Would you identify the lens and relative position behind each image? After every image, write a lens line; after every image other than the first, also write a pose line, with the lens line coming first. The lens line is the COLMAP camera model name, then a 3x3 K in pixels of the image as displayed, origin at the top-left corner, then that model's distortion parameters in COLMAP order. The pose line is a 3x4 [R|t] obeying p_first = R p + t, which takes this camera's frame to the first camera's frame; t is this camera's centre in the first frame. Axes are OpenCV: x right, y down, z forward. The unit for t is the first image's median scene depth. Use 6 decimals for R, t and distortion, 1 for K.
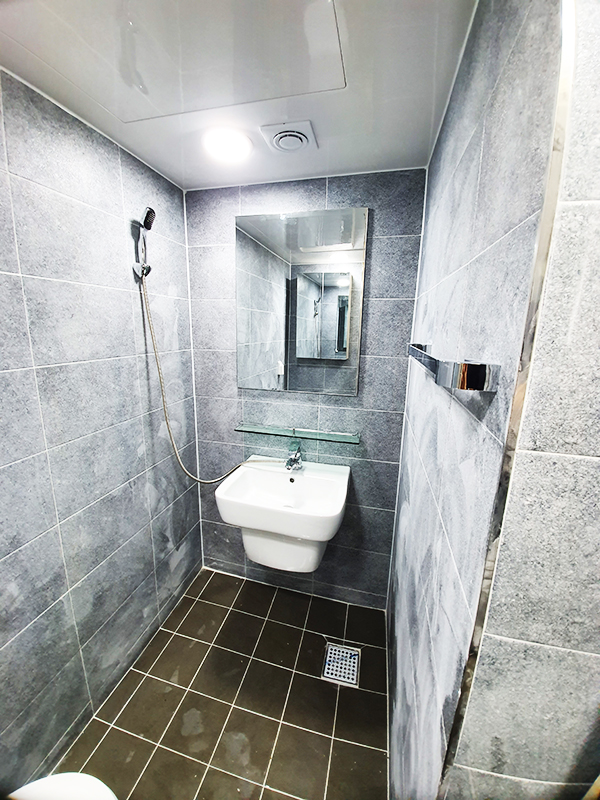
lens RADIAL K [[315.6, 0, 296.5], [0, 315.6, 394.4], [0, 0, 1]] dist [0.008966, -0.015326]
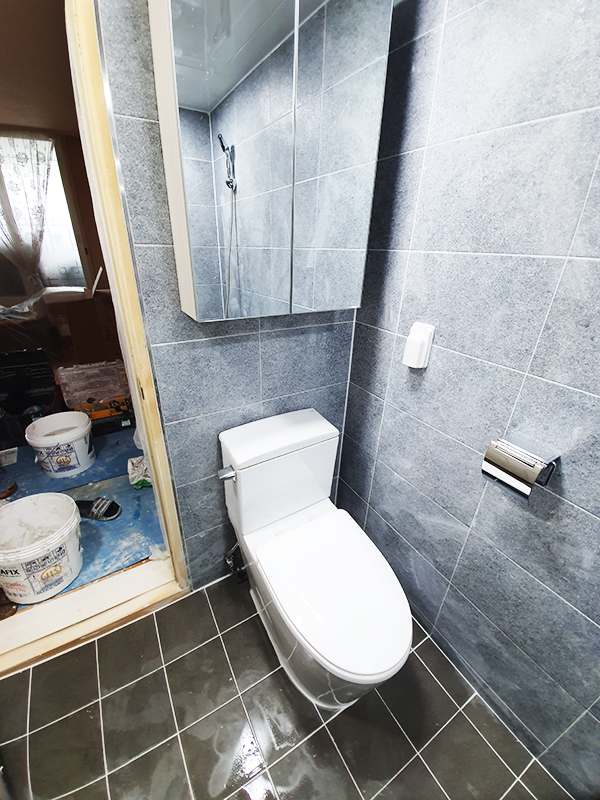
lens RADIAL K [[315.6, 0, 296.5], [0, 315.6, 394.4], [0, 0, 1]] dist [0.008966, -0.015326]
pose [[-0.707898, 0.266364, -0.654165, 0.018213], [-0.190894, 0.819548, 0.540278, -0.004315], [0.680030, 0.507338, -0.529309, 0.476161]]
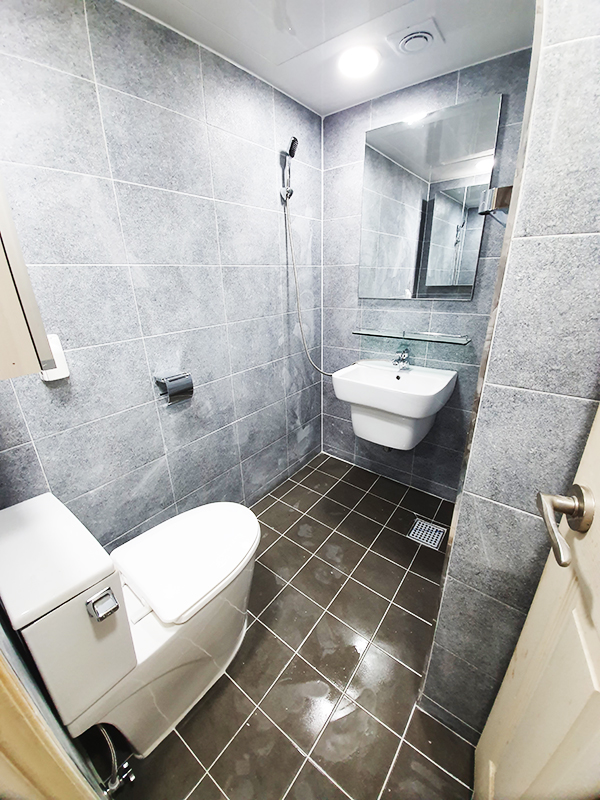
lens RADIAL K [[315.6, 0, 296.5], [0, 315.6, 394.4], [0, 0, 1]] dist [0.008966, -0.015326]
pose [[0.916194, 0.100179, -0.388011, 0.114226], [-0.041443, 0.986744, 0.156904, 0.192768], [0.398586, -0.127674, 0.908201, -0.226863]]
